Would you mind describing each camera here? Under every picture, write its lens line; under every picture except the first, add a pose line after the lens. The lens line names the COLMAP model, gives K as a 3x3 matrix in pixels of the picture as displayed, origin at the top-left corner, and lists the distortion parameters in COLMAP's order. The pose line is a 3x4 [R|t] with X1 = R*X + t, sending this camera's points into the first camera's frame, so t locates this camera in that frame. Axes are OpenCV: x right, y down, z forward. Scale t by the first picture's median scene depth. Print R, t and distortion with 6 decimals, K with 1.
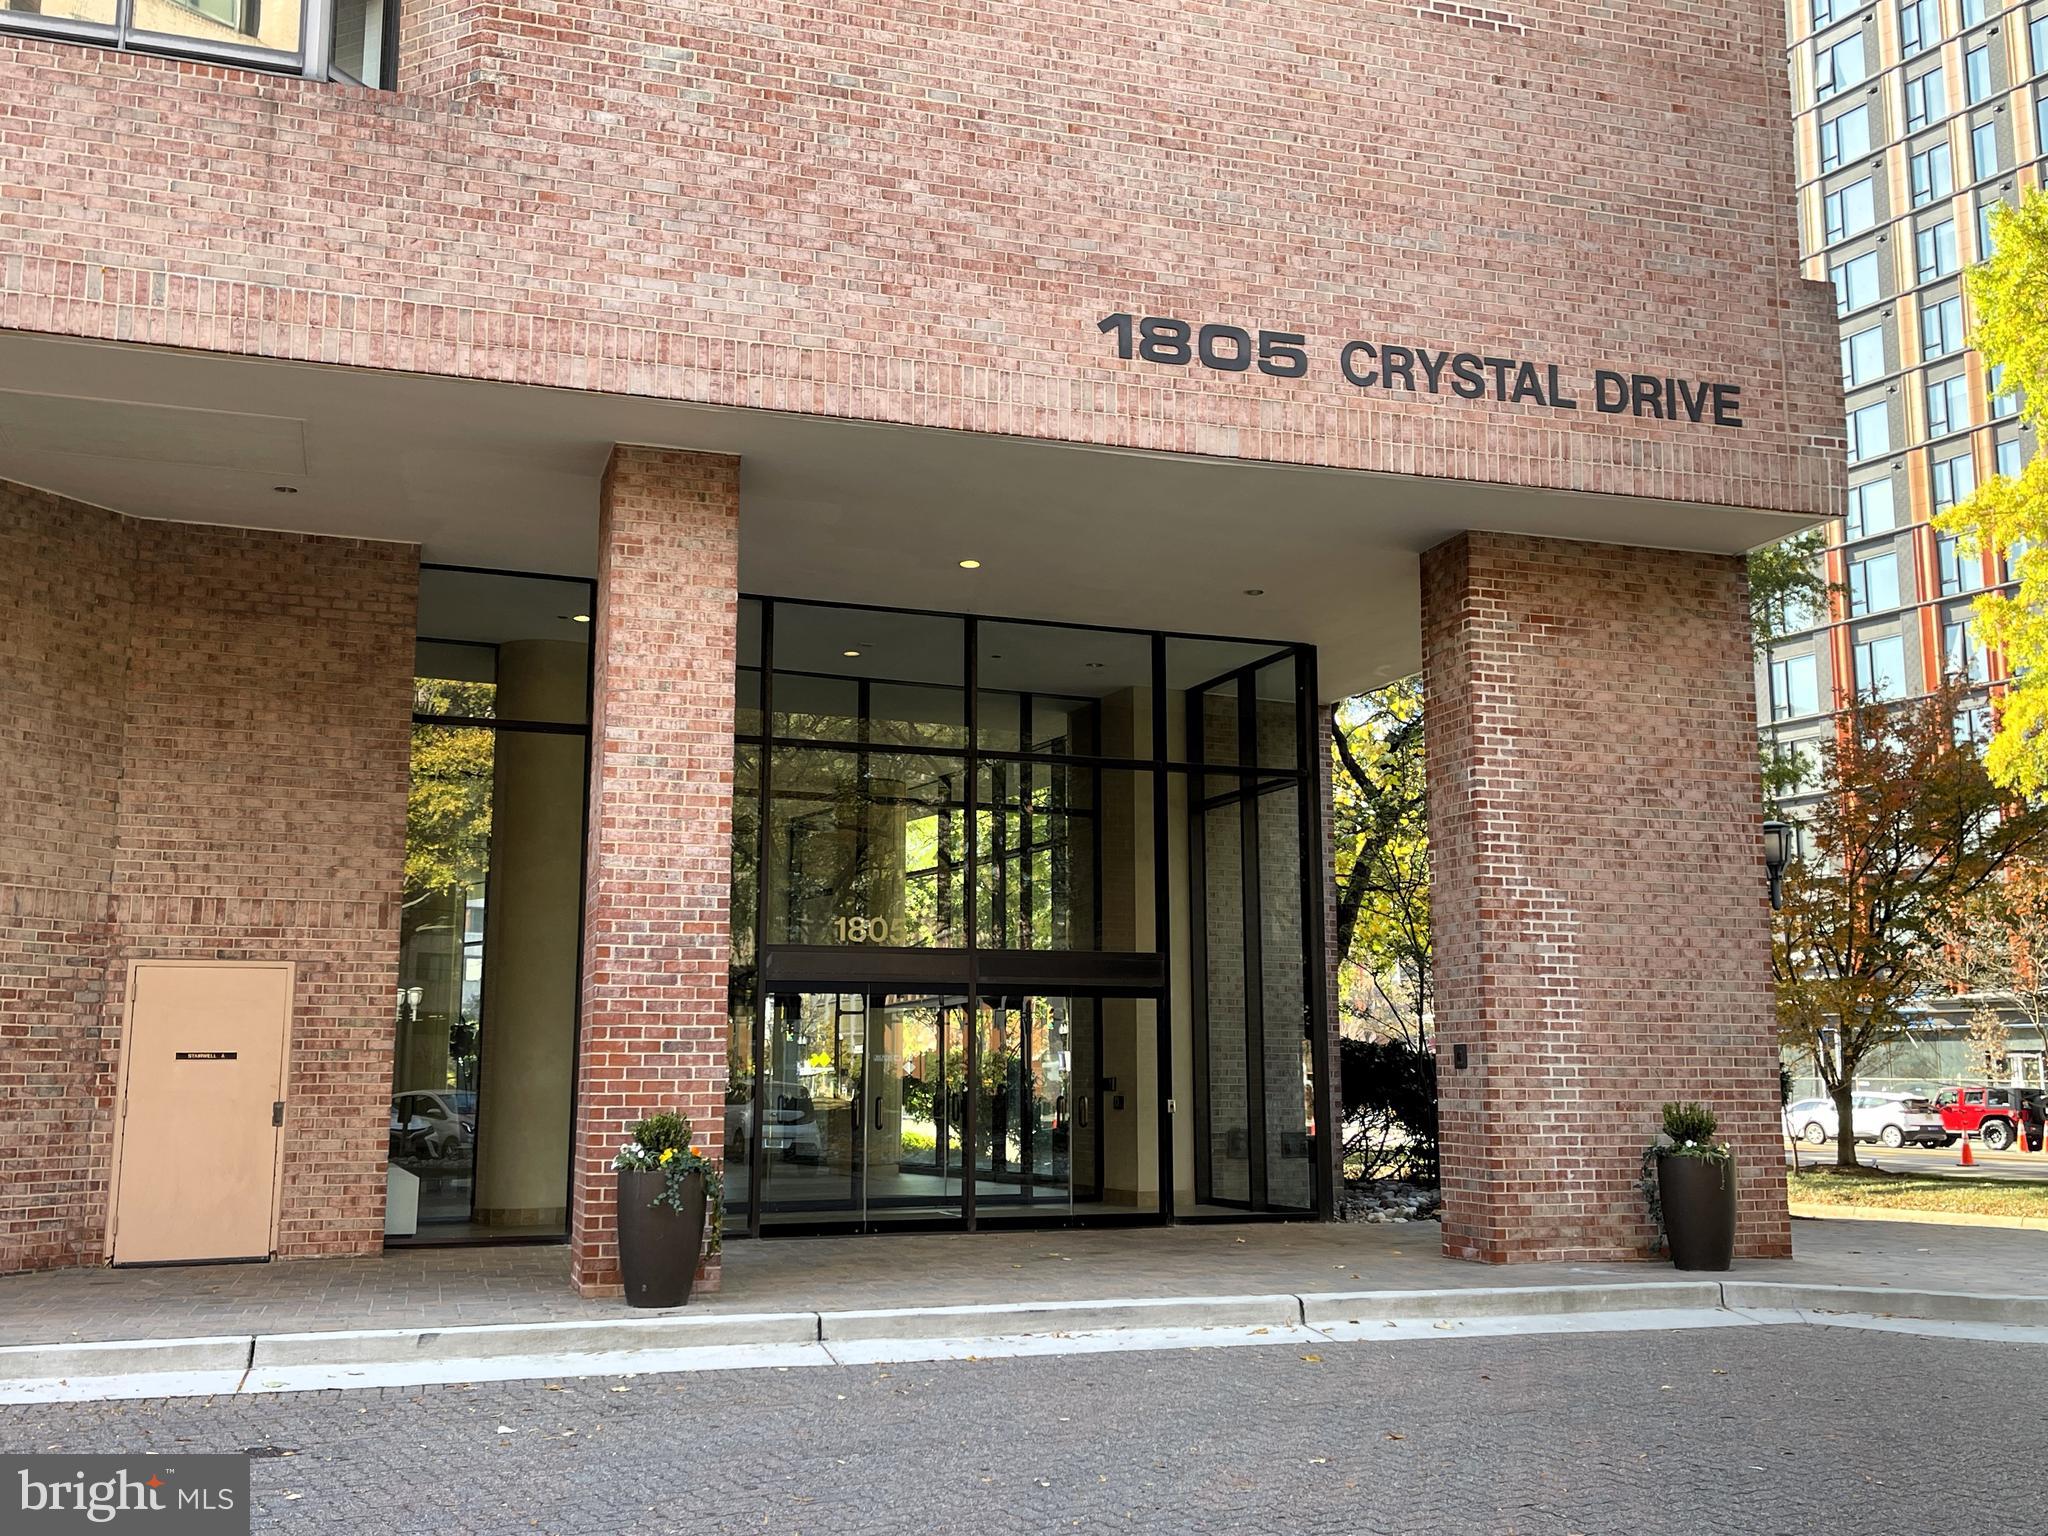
lens RADIAL K [[1915.6, 0, 1023.8], [0, 1915.6, 767.6], [0, 0, 1]] dist [0.069485, 0.000000]
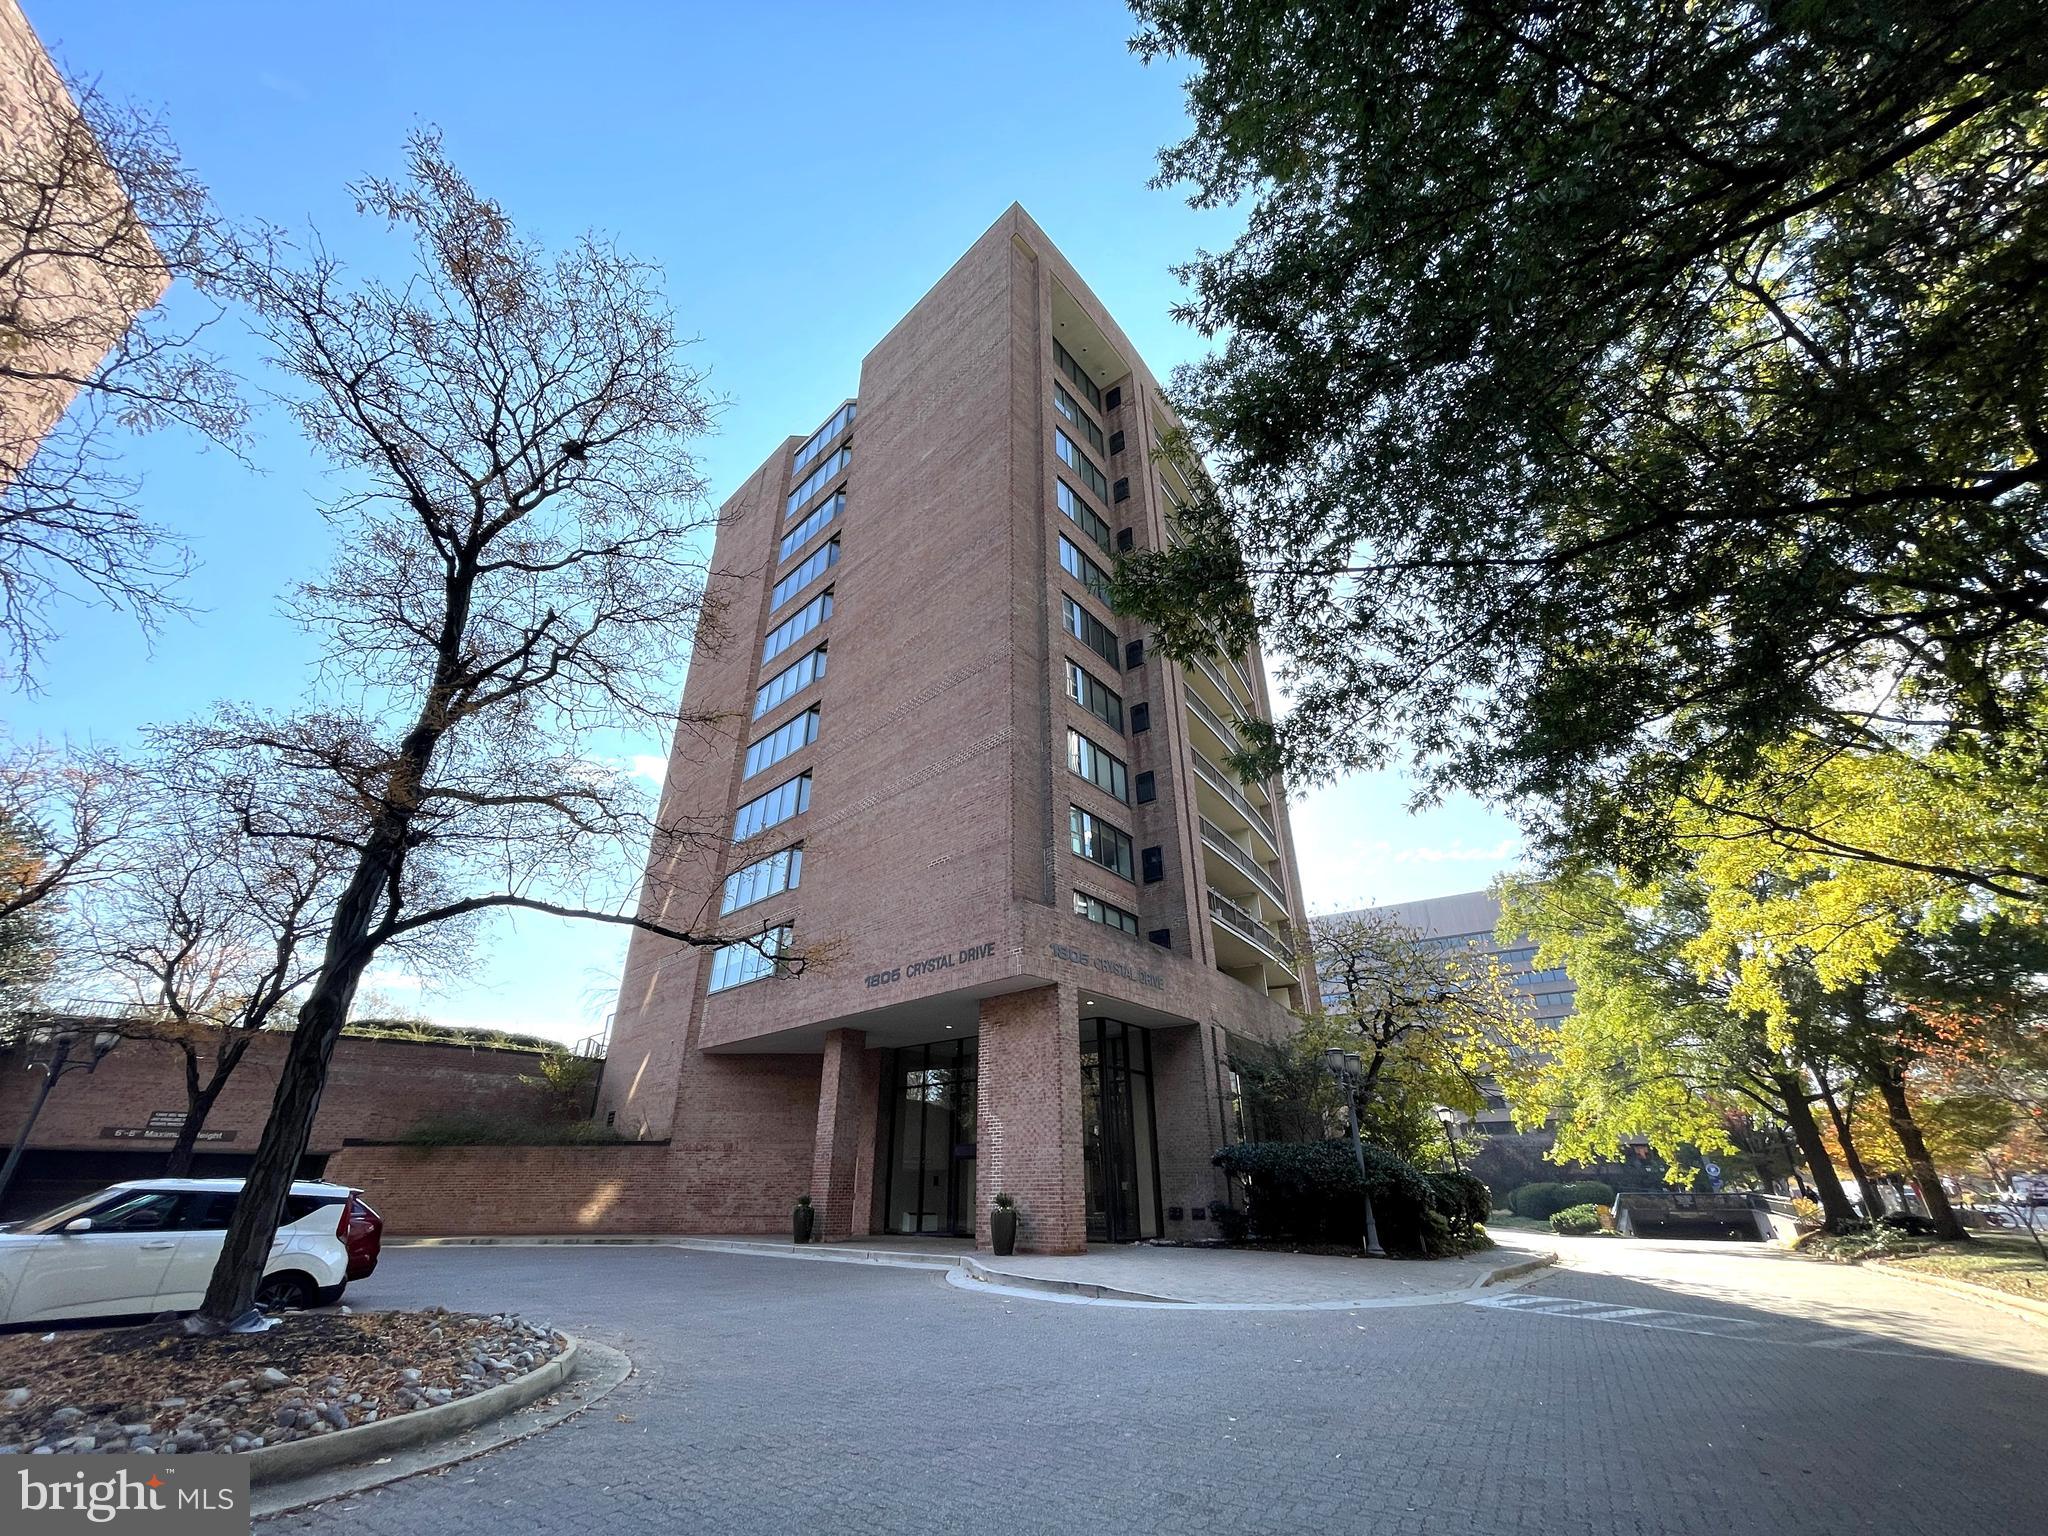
lens RADIAL K [[825.1, 0, 1021.1], [0, 825.1, 768.6], [0, 0, 1]] dist [0.001267, 0.000245]
pose [[0.472724, -0.400971, -0.784700, 1.672182], [0.148601, 0.914000, -0.377520, 0.064230], [0.868590, 0.061856, 0.491655, 0.382146]]
